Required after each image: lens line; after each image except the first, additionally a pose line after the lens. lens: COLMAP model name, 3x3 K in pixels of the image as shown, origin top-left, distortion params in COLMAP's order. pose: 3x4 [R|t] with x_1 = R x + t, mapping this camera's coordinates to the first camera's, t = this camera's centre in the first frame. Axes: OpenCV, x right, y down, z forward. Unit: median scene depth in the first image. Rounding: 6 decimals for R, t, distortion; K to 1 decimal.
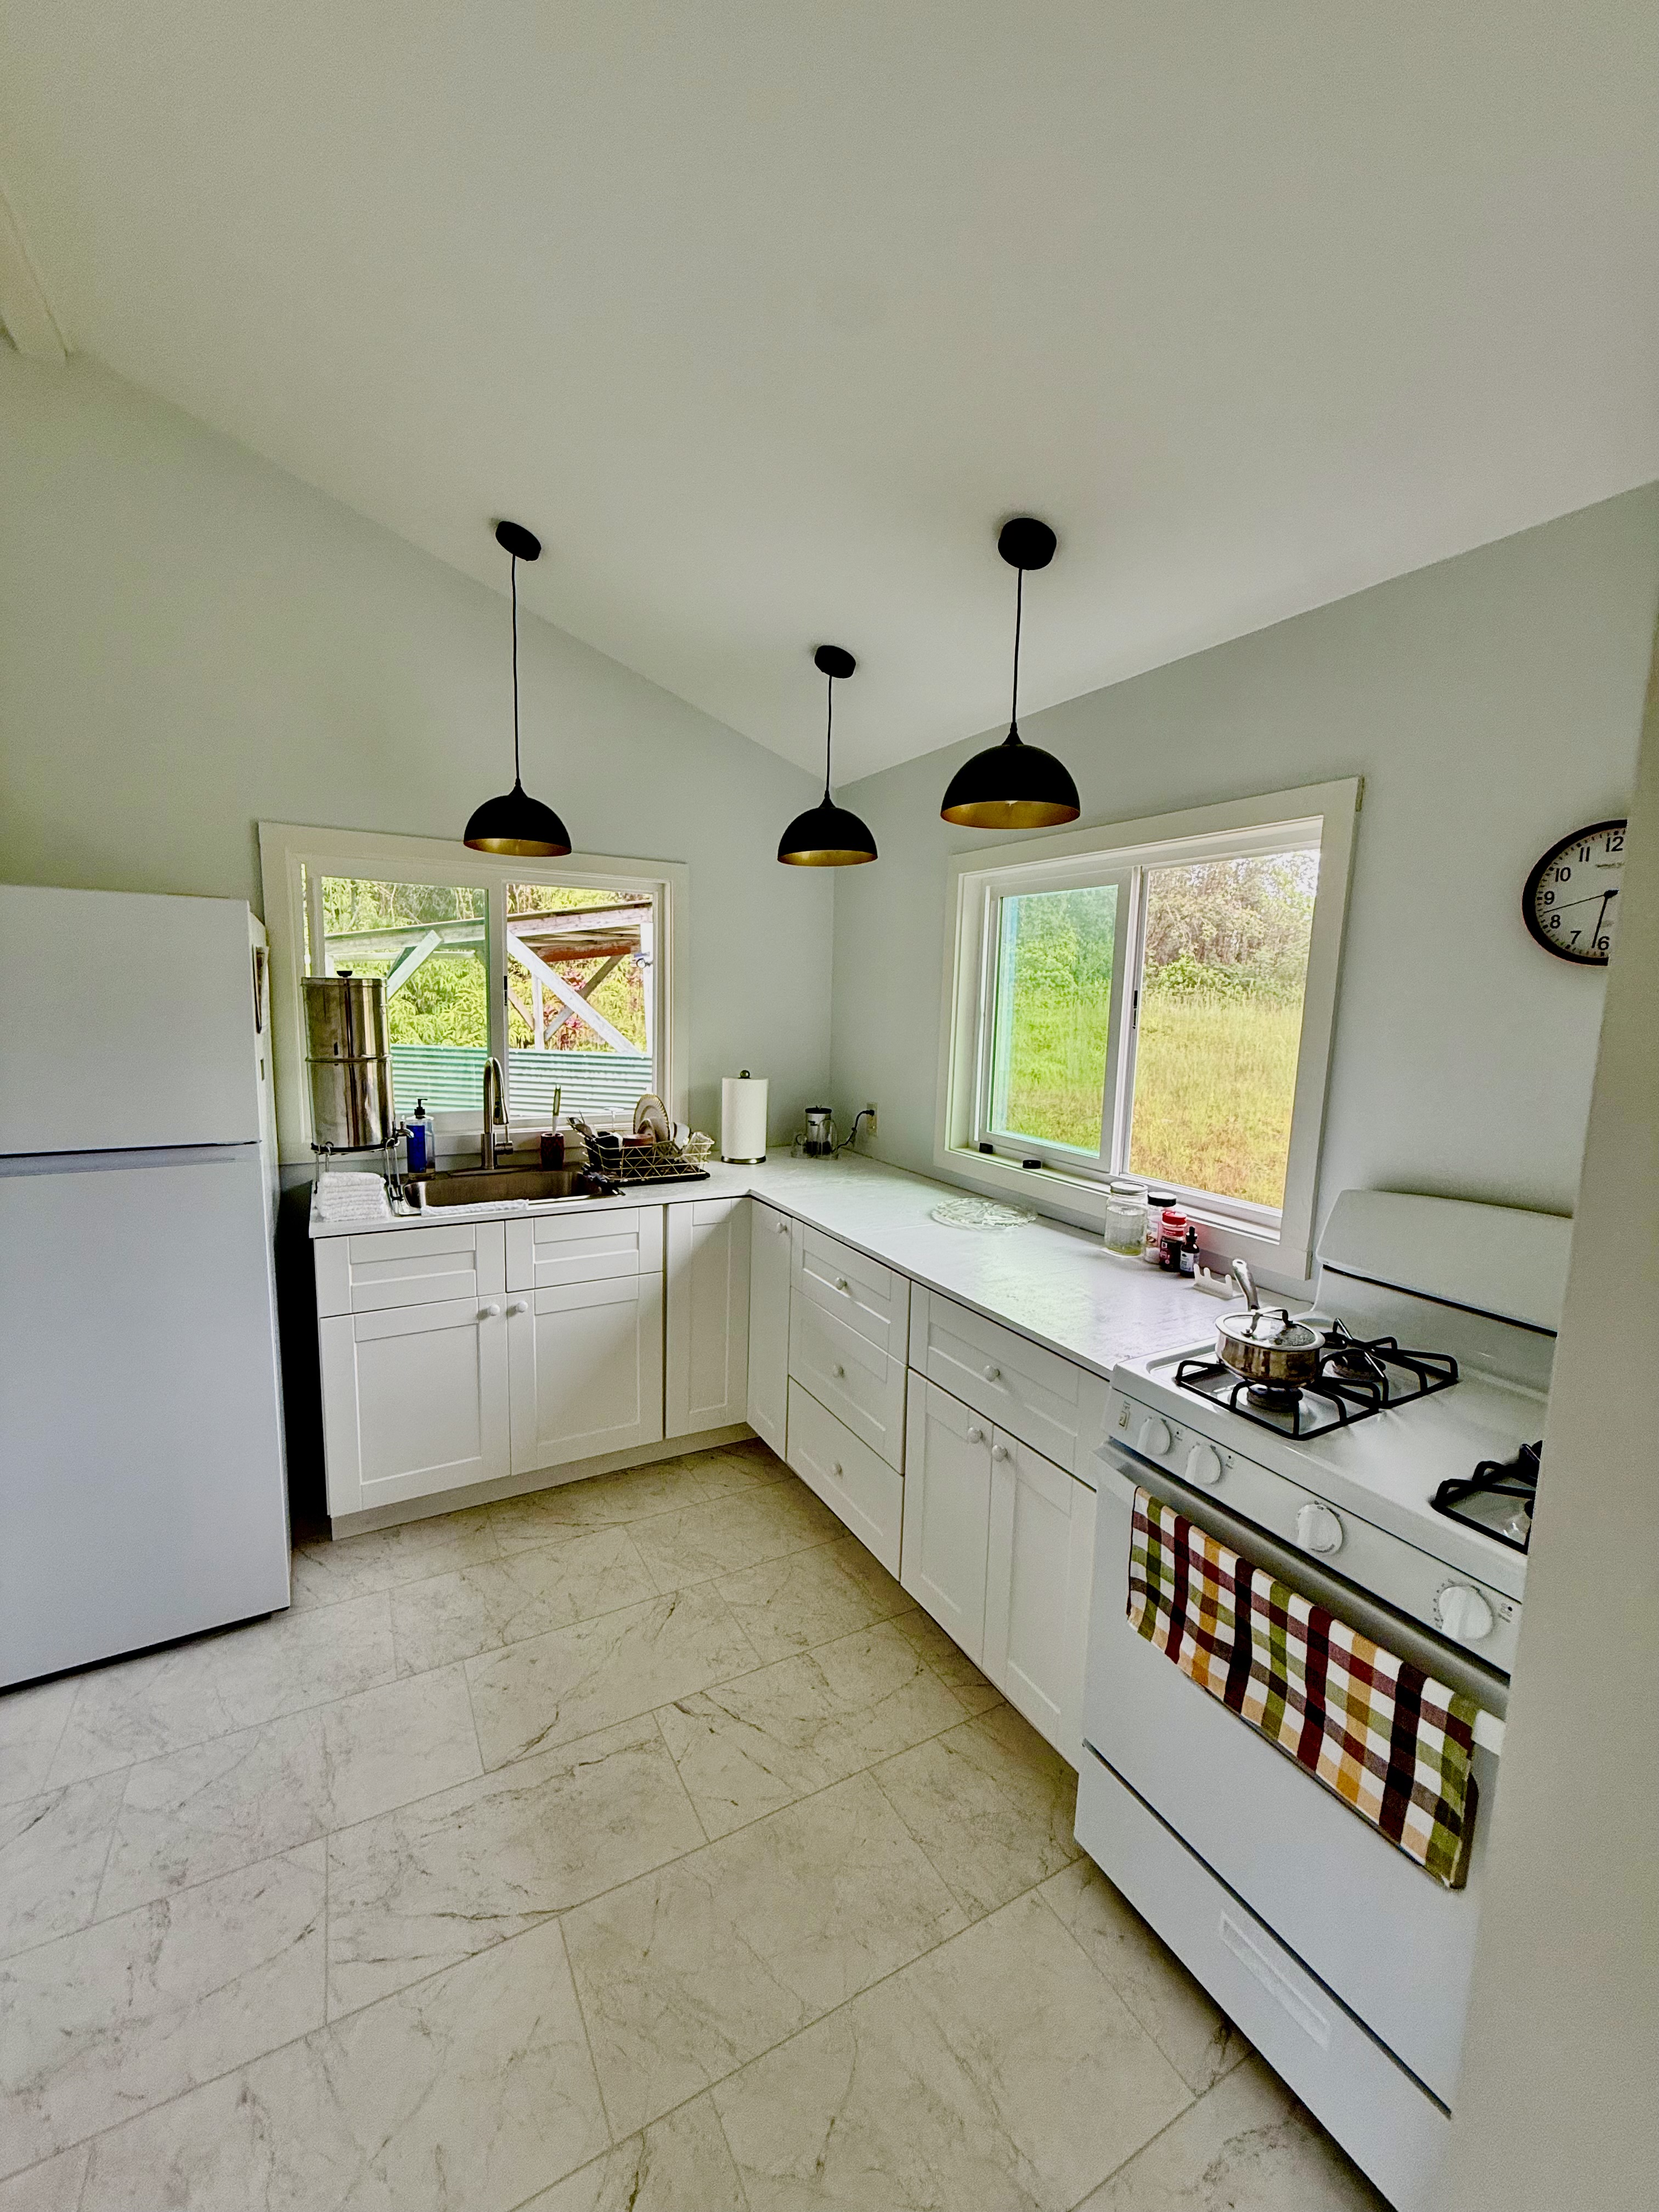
lens RADIAL K [[881.2, 0, 823.0], [0, 881.2, 1100.1], [0, 0, 1]] dist [-0.001491, 0.000302]
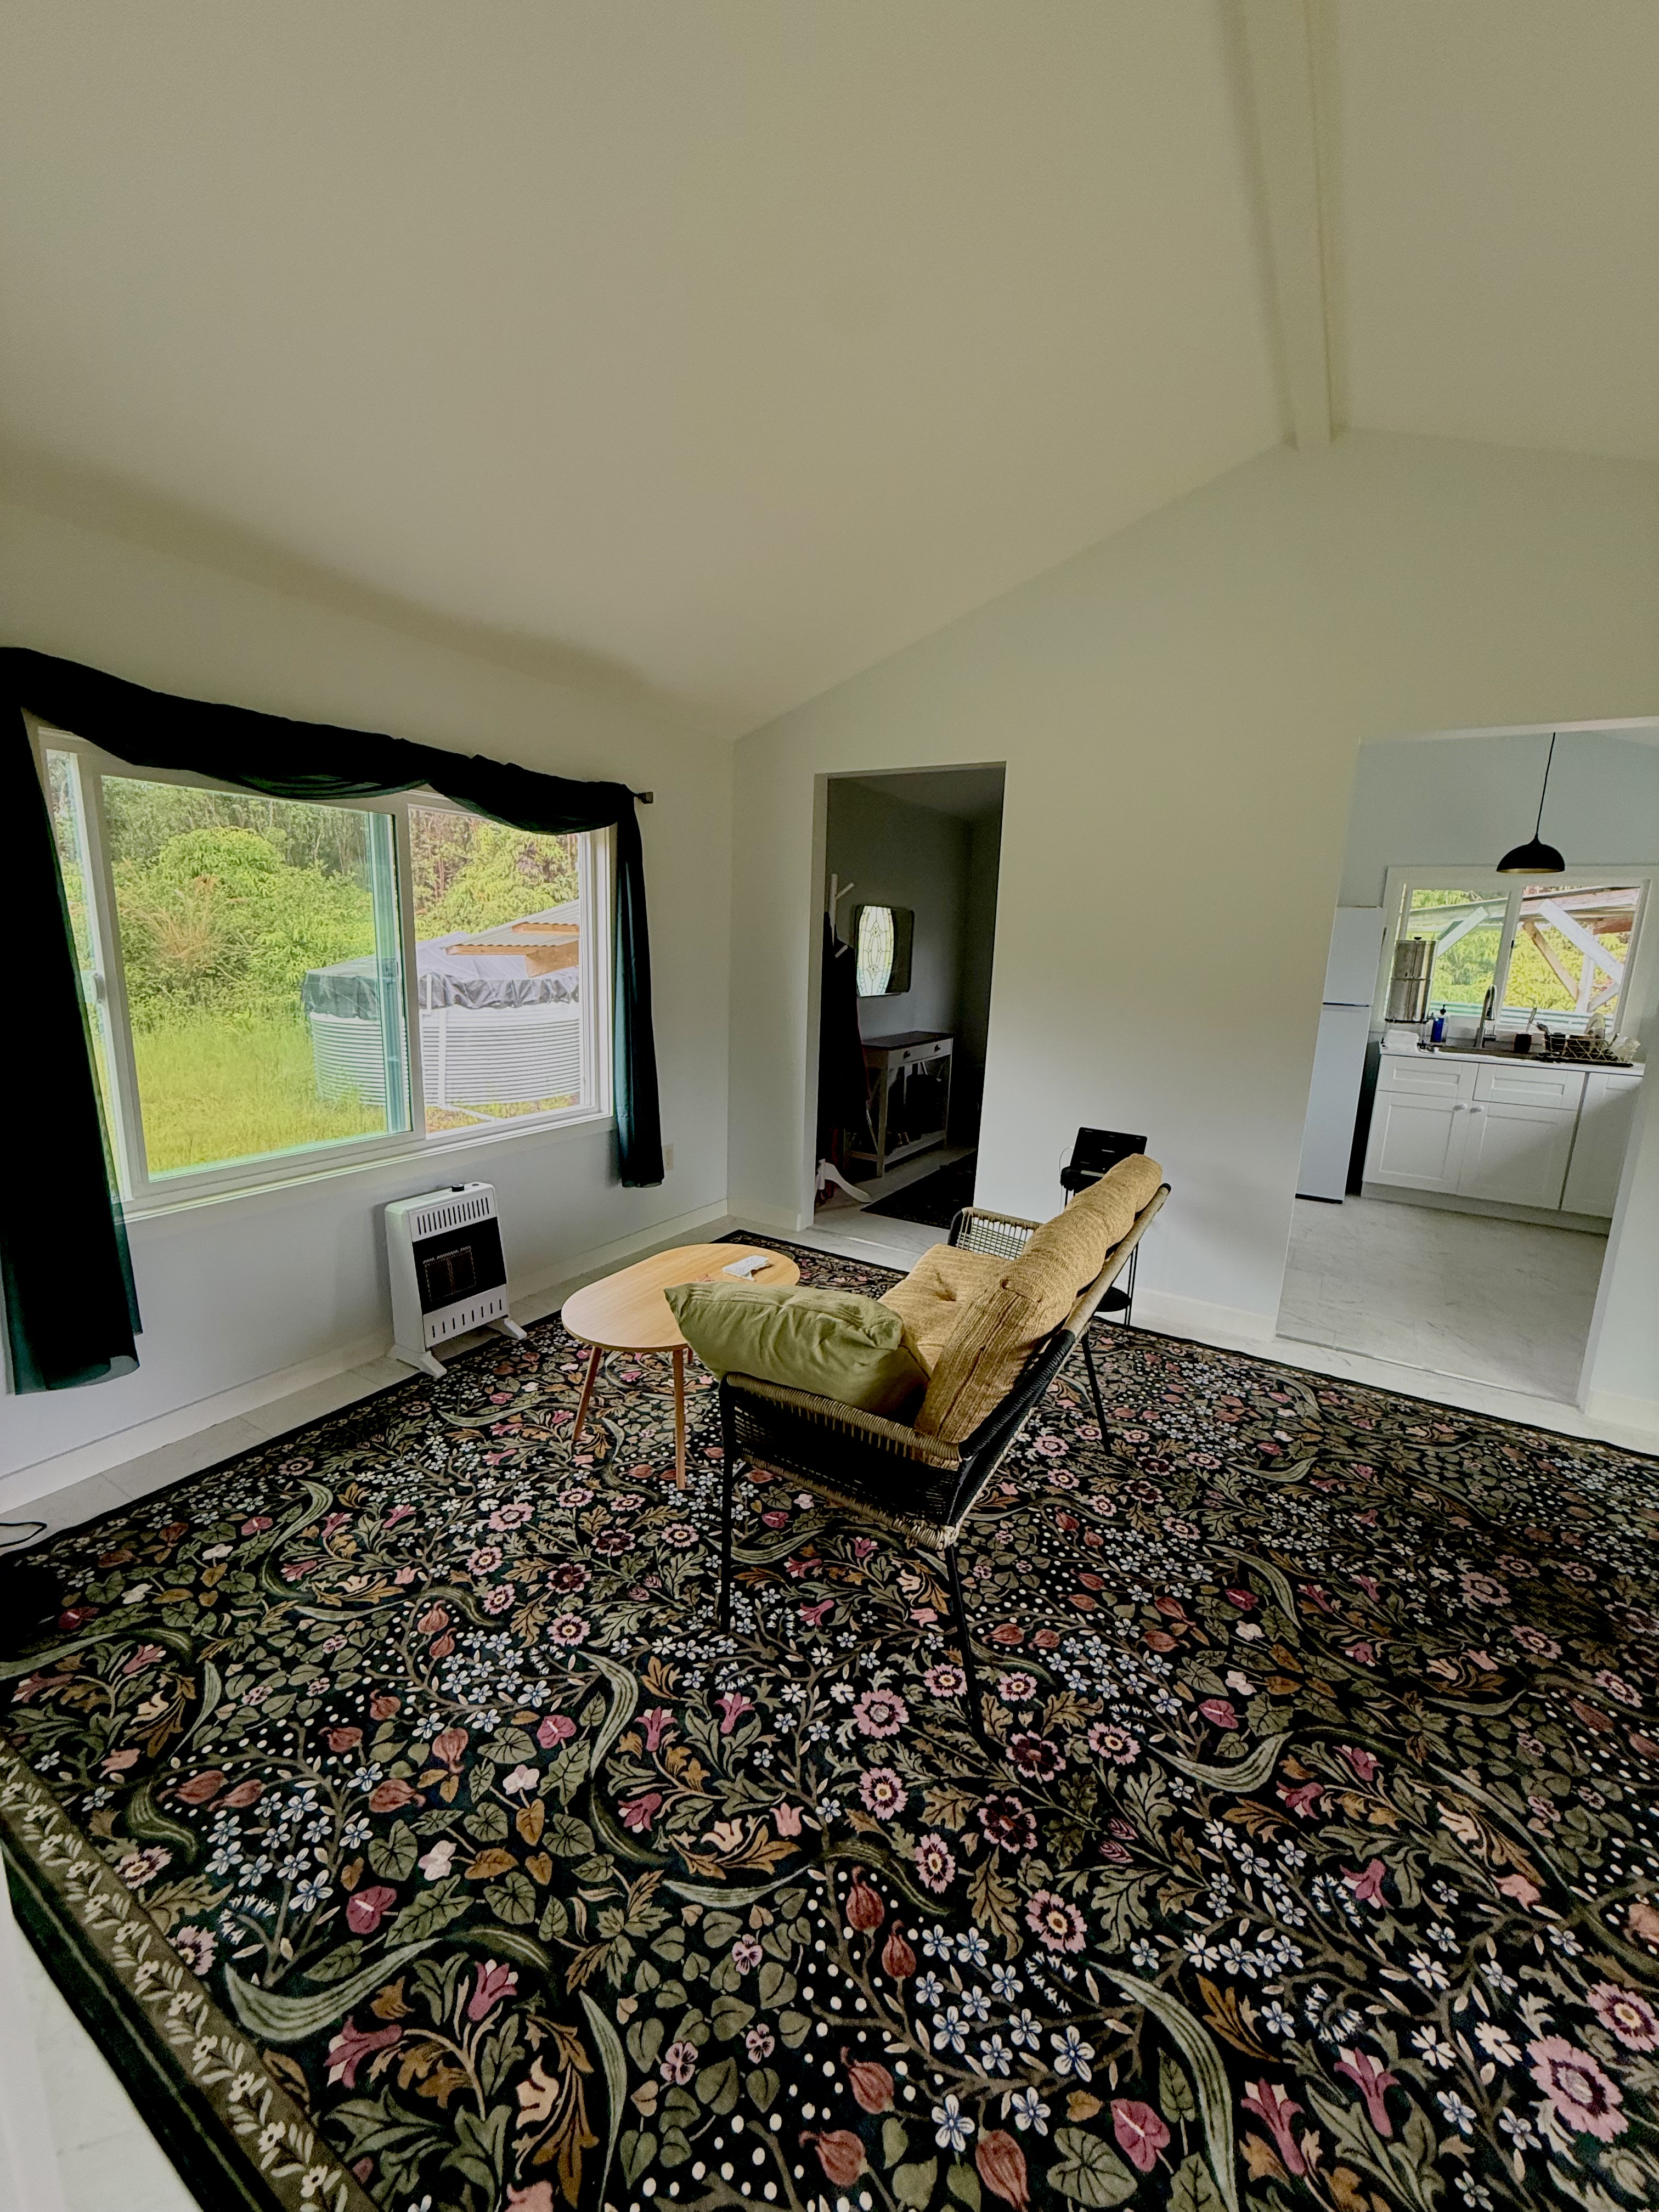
lens RADIAL K [[878.7, 0, 836.1], [0, 878.7, 1106.6], [0, 0, 1]] dist [-0.000519, 0.000325]
pose [[0.506402, 0.157911, -0.847715, 0.589208], [-0.126559, 0.986054, 0.108078, 0.199253], [0.852959, 0.052555, 0.519325, -1.239965]]
